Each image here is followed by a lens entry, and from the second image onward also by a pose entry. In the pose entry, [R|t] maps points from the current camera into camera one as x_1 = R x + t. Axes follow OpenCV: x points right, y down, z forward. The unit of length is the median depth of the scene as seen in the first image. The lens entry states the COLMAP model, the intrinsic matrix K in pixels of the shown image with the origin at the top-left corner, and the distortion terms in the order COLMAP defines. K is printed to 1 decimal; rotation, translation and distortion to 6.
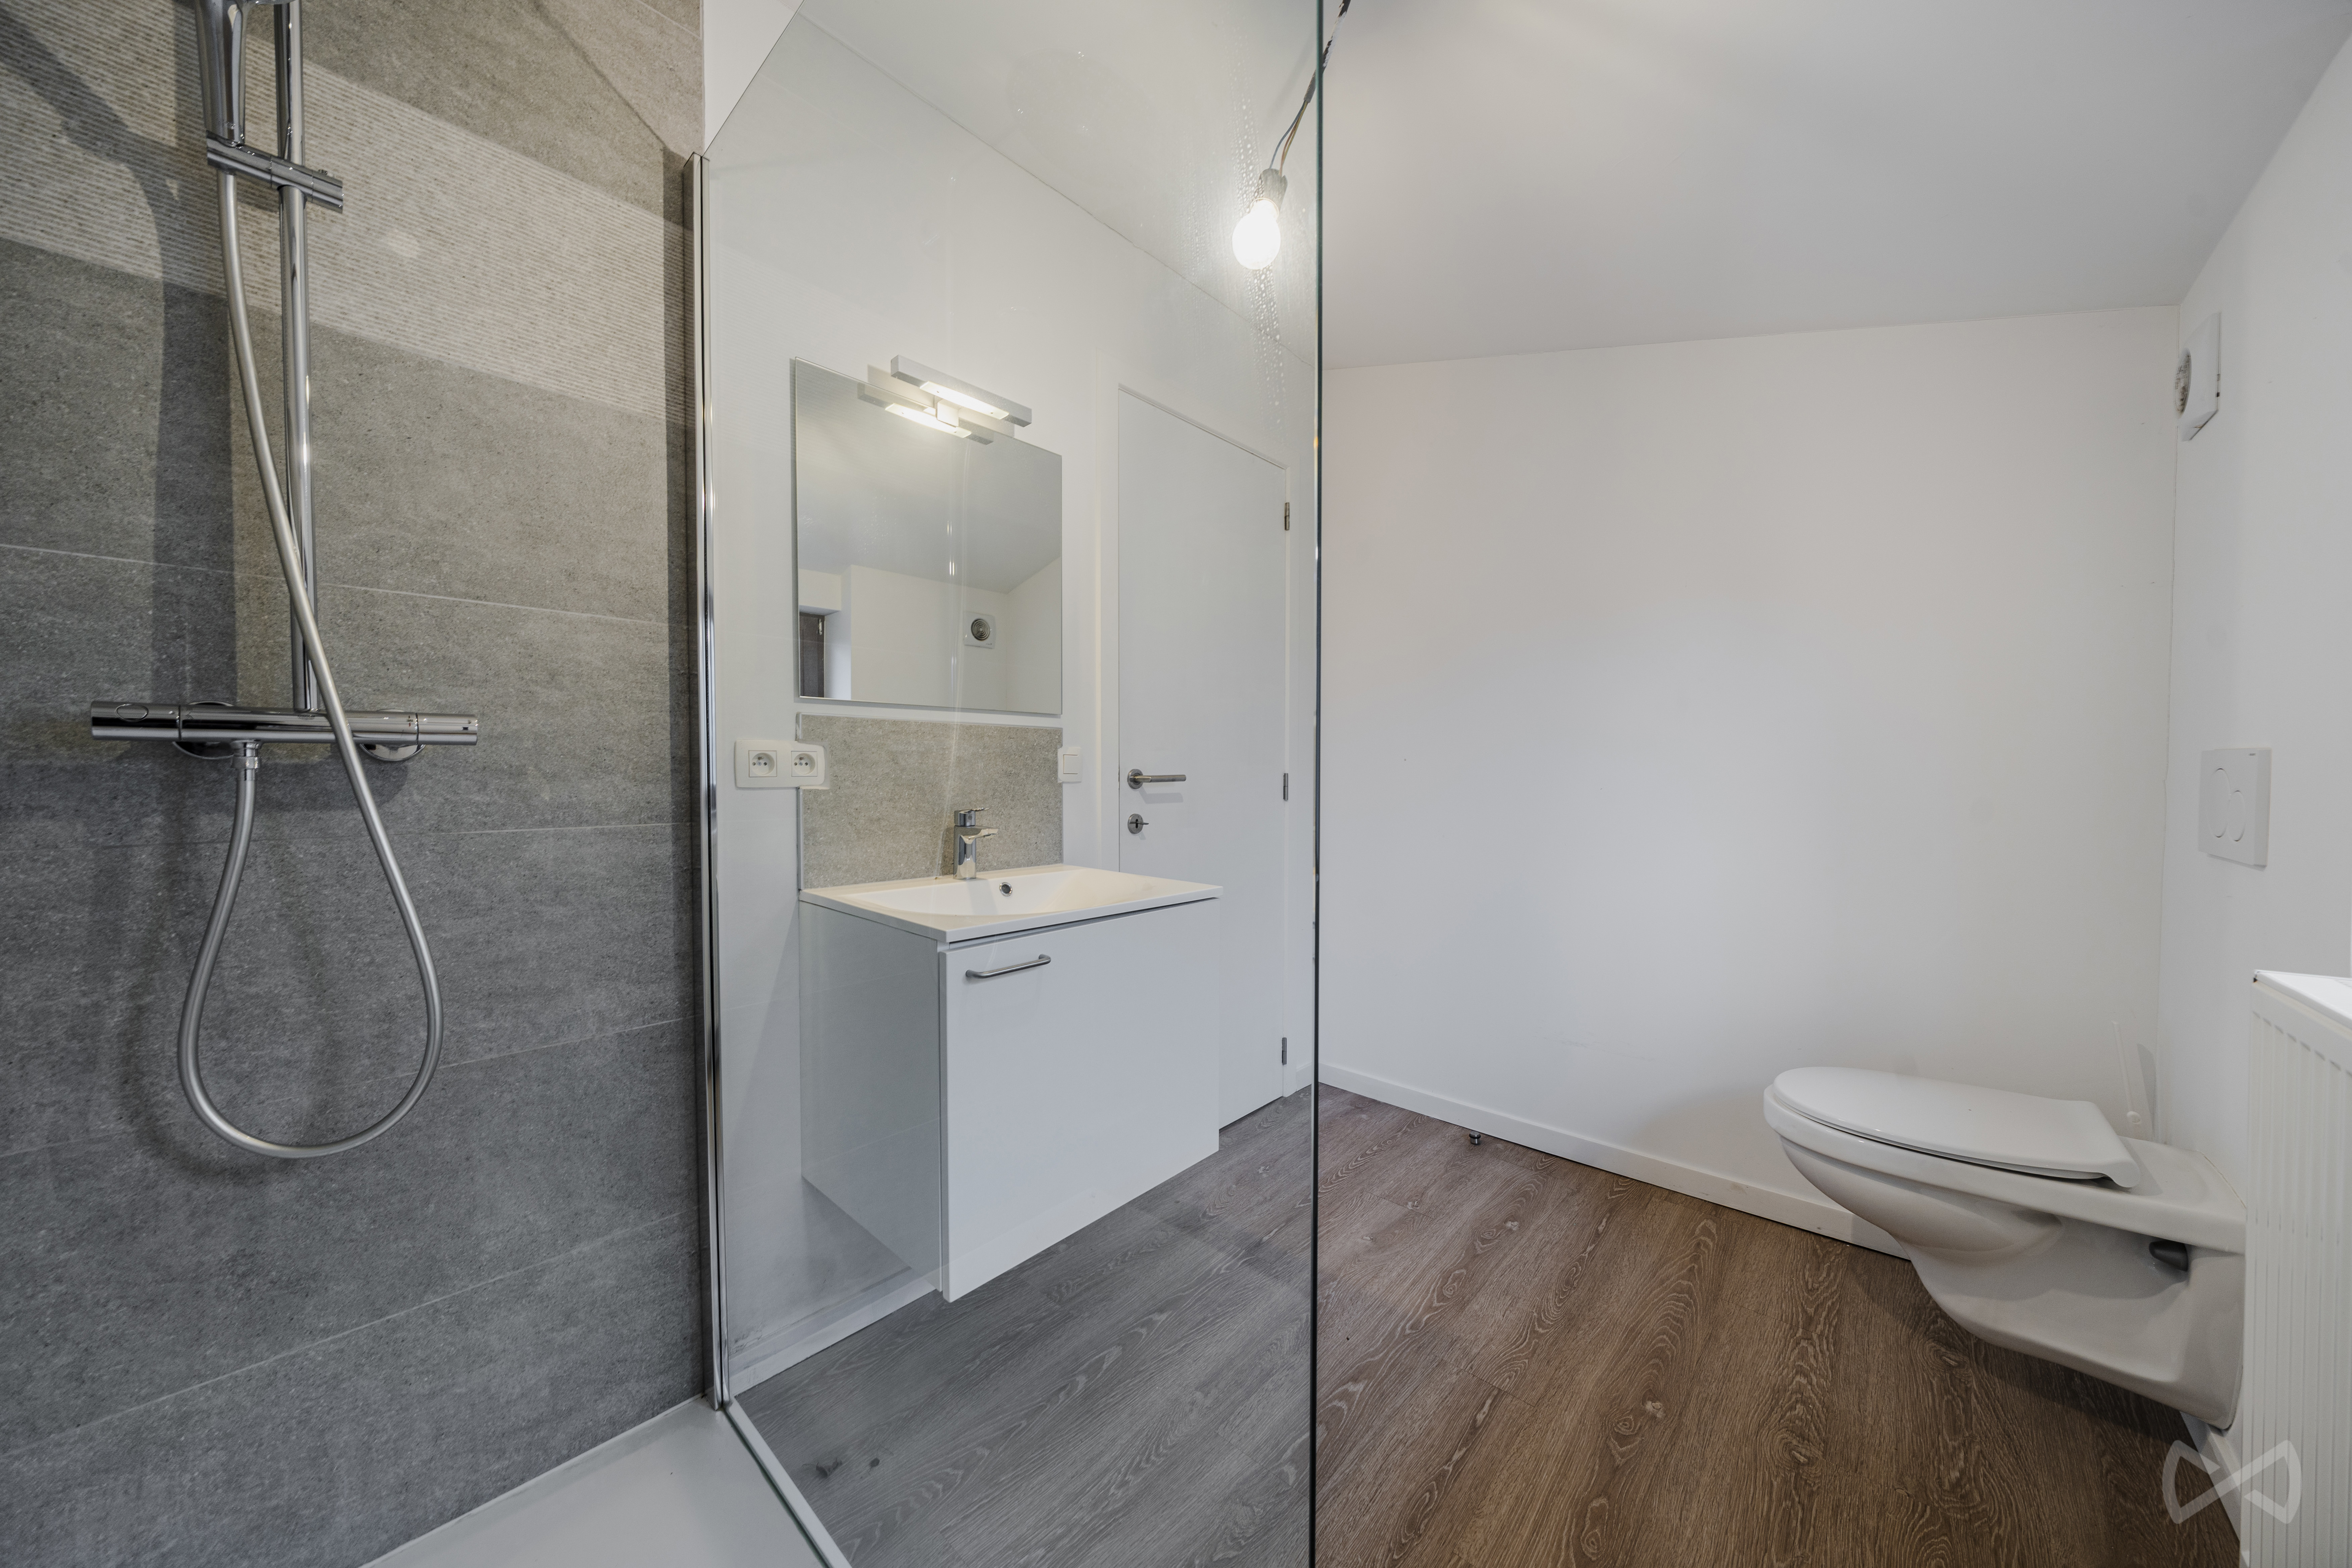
lens RADIAL K [[800.9, 0, 1171.7], [0, 800.9, 789.1], [0, 0, 1]] dist [-0.001494, -0.000027]
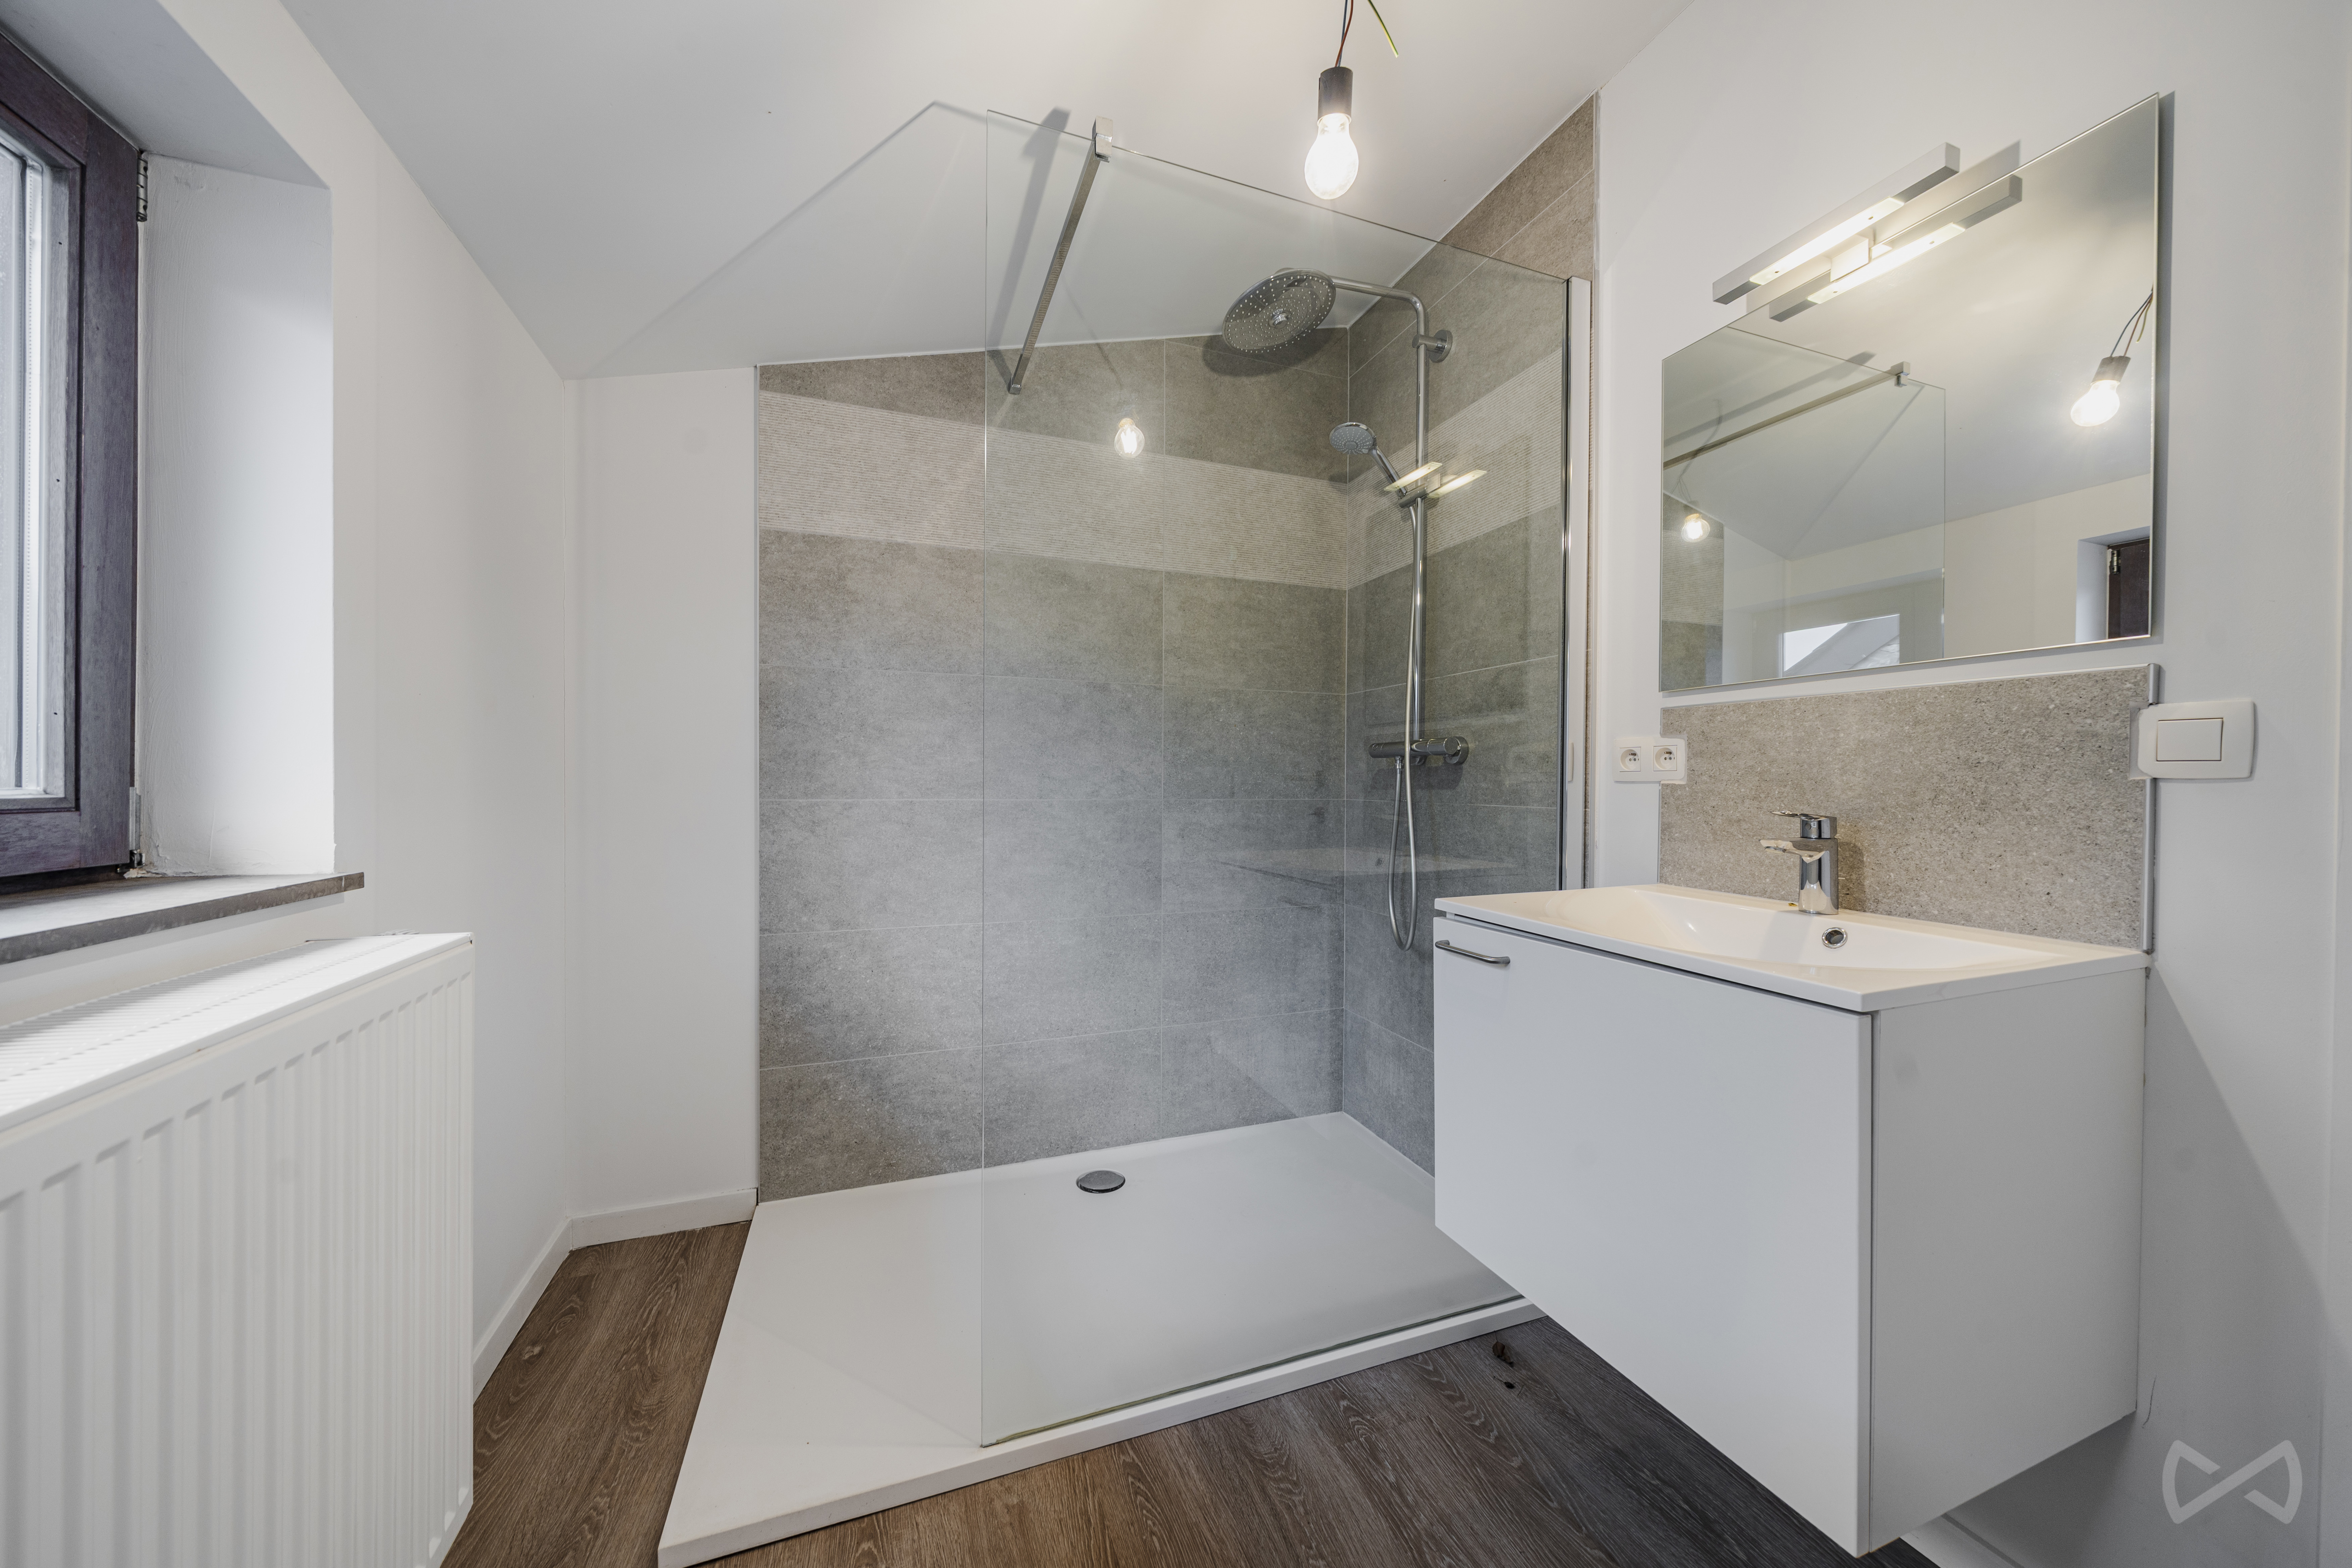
lens RADIAL K [[800.9, 0, 1174.2], [0, 800.9, 785.0], [0, 0, 1]] dist [-0.001494, -0.000027]
pose [[-0.463571, -0.000959, -0.886059, 0.667792], [-0.027579, 0.999531, 0.013347, 0.005178], [0.885630, 0.030624, -0.463380, 0.865687]]
